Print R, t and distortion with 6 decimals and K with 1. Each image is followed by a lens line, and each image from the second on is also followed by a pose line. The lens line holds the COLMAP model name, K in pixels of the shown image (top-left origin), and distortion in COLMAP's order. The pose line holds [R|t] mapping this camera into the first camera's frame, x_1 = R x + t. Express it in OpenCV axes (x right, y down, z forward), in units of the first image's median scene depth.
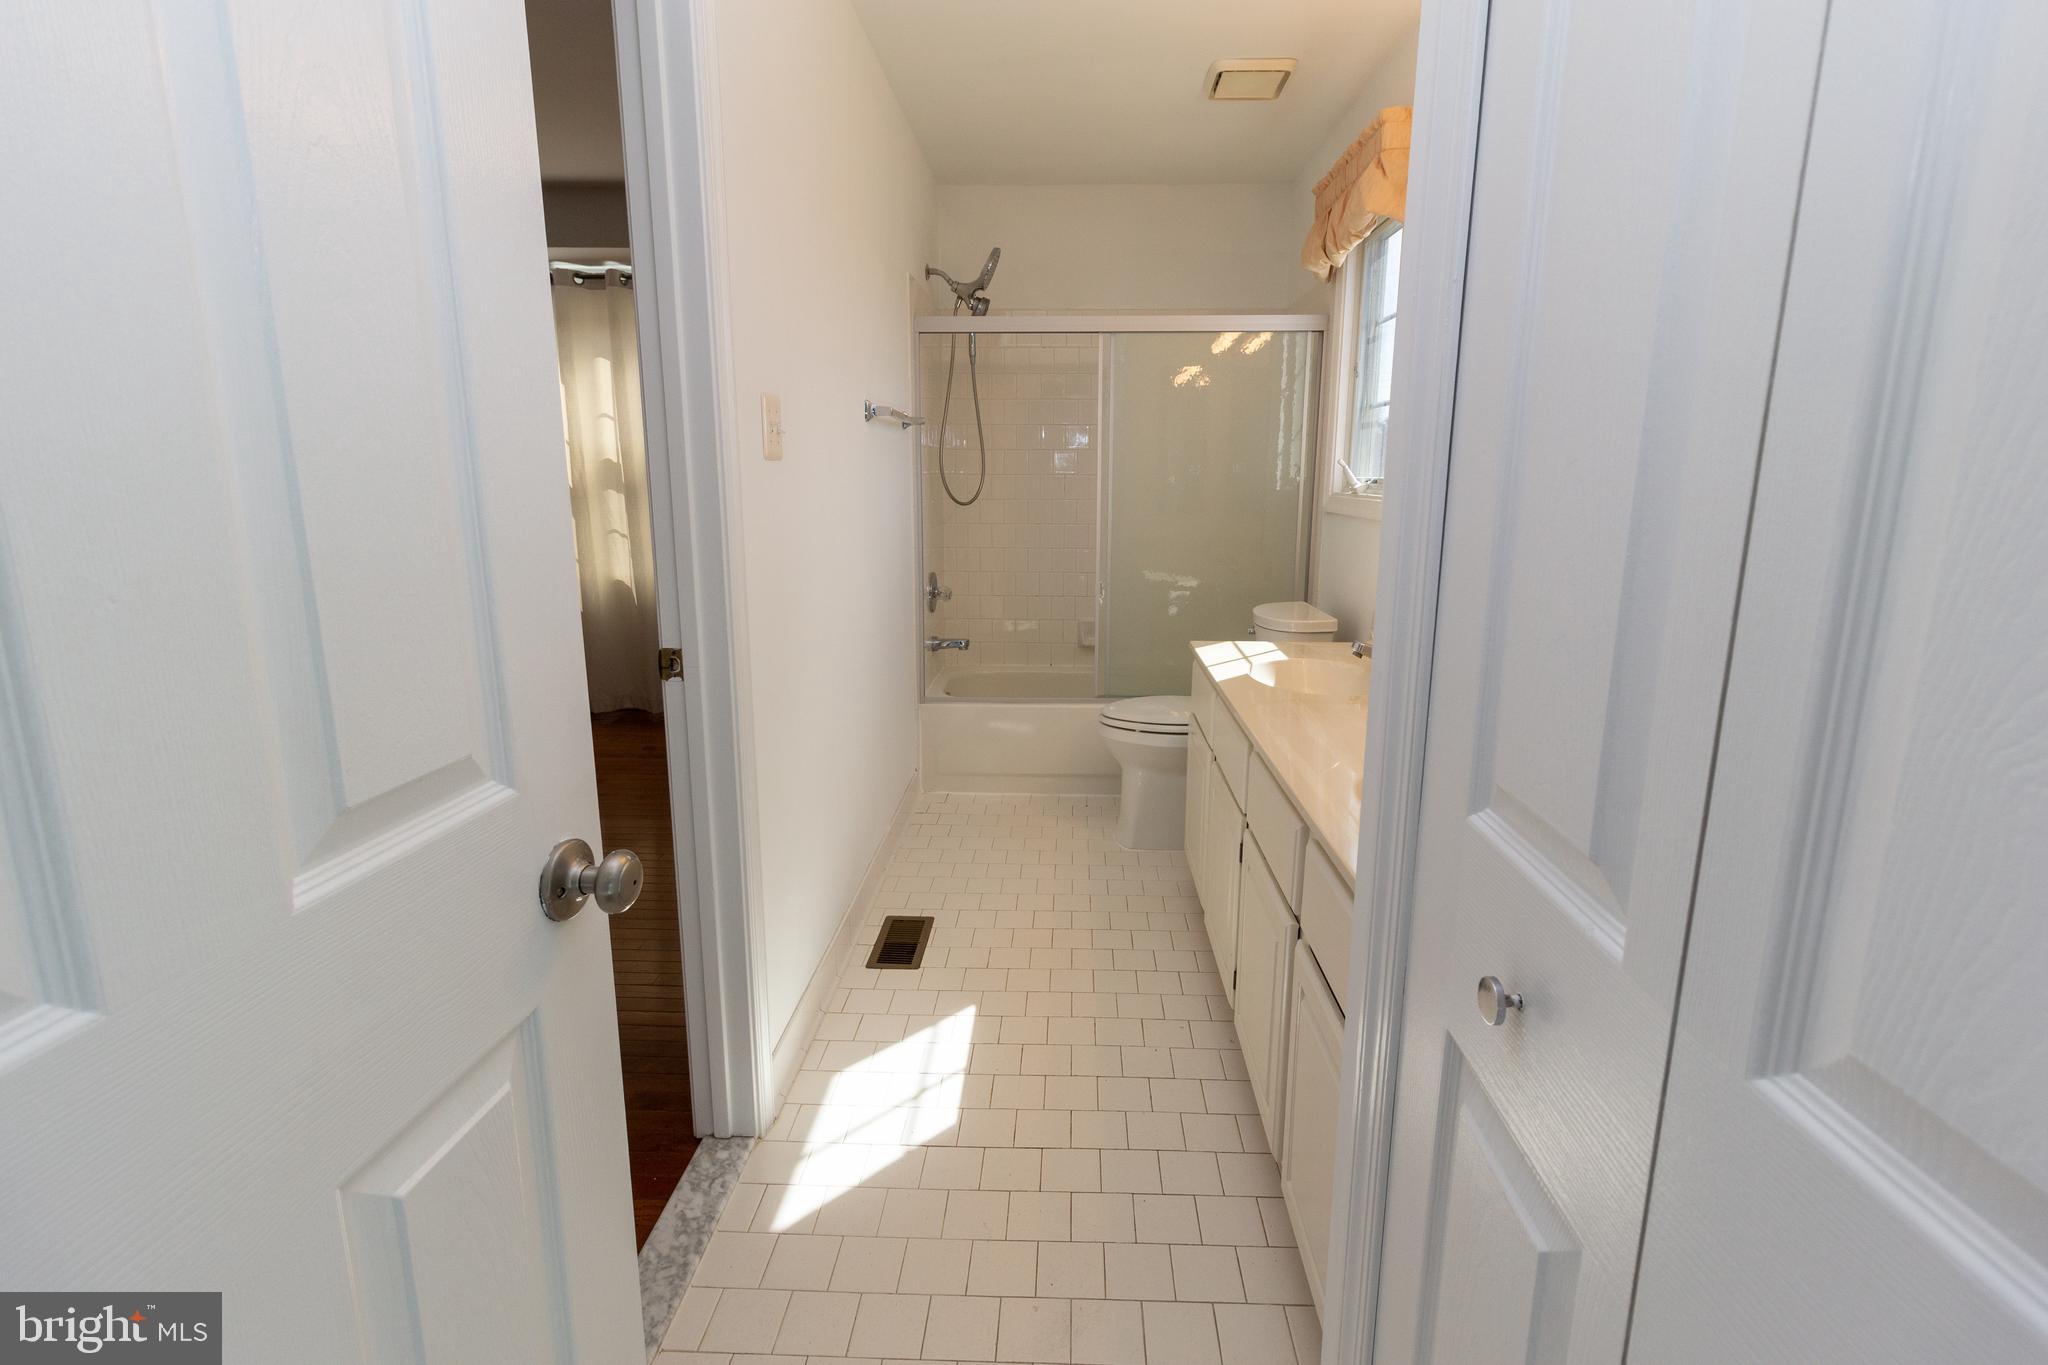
lens RADIAL K [[945.5, 0, 1024.8], [0, 945.5, 671.6], [0, 0, 1]] dist [-0.000011, 0.001293]
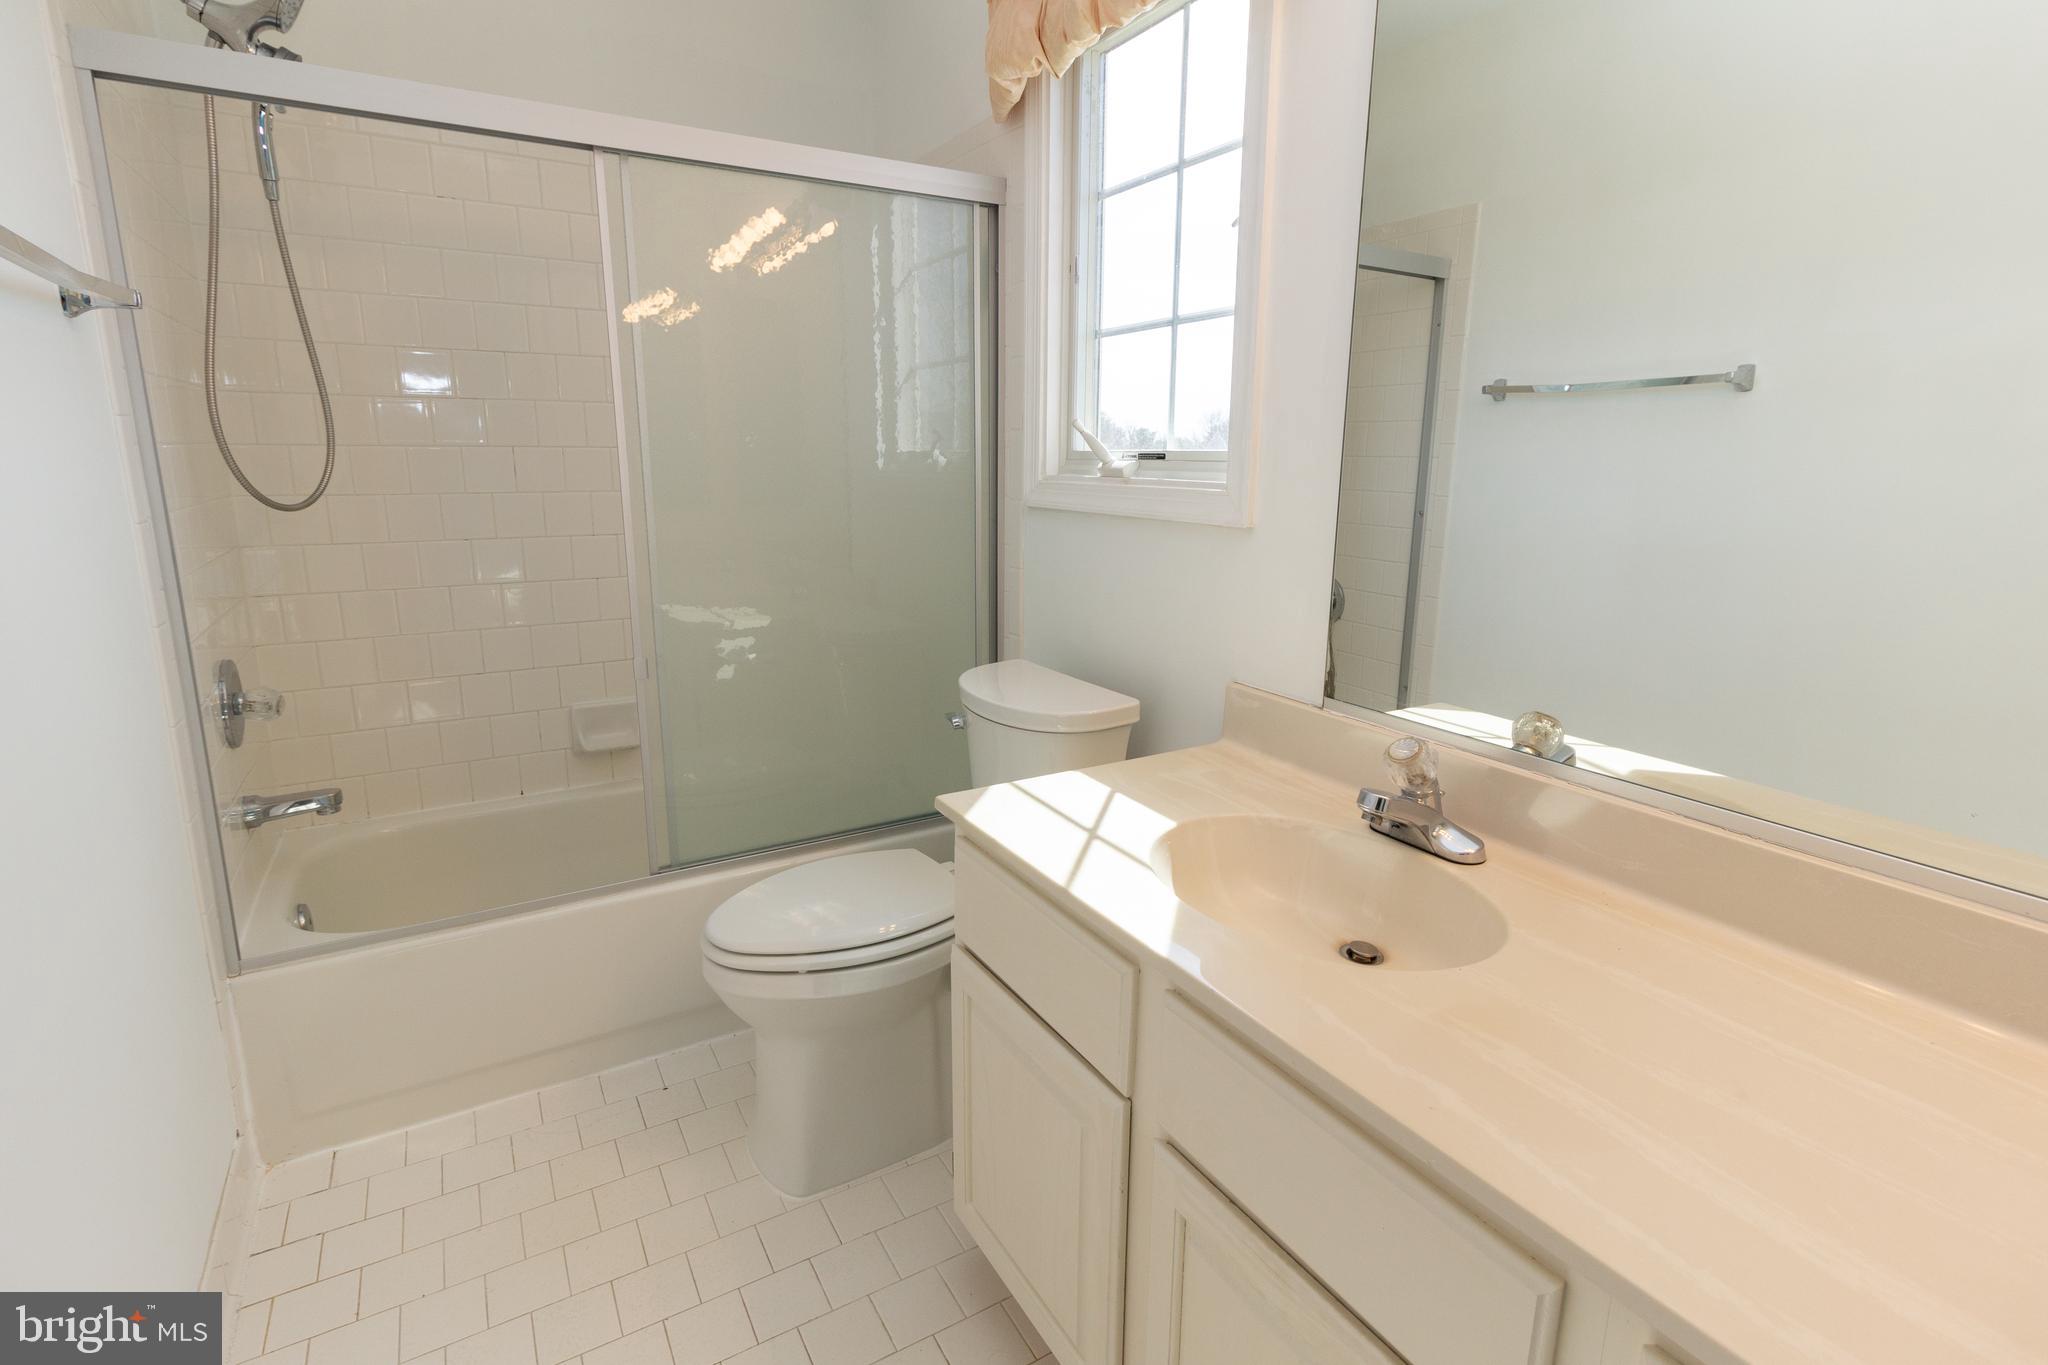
lens RADIAL K [[945.5, 0, 971.0], [0, 945.5, 649.4], [0, 0, 1]] dist [-0.000011, 0.001293]
pose [[0.840161, -0.109944, 0.531077, -0.037095], [0.111934, 0.993305, 0.028556, -0.083850], [-0.530661, 0.035454, 0.846842, 0.428490]]
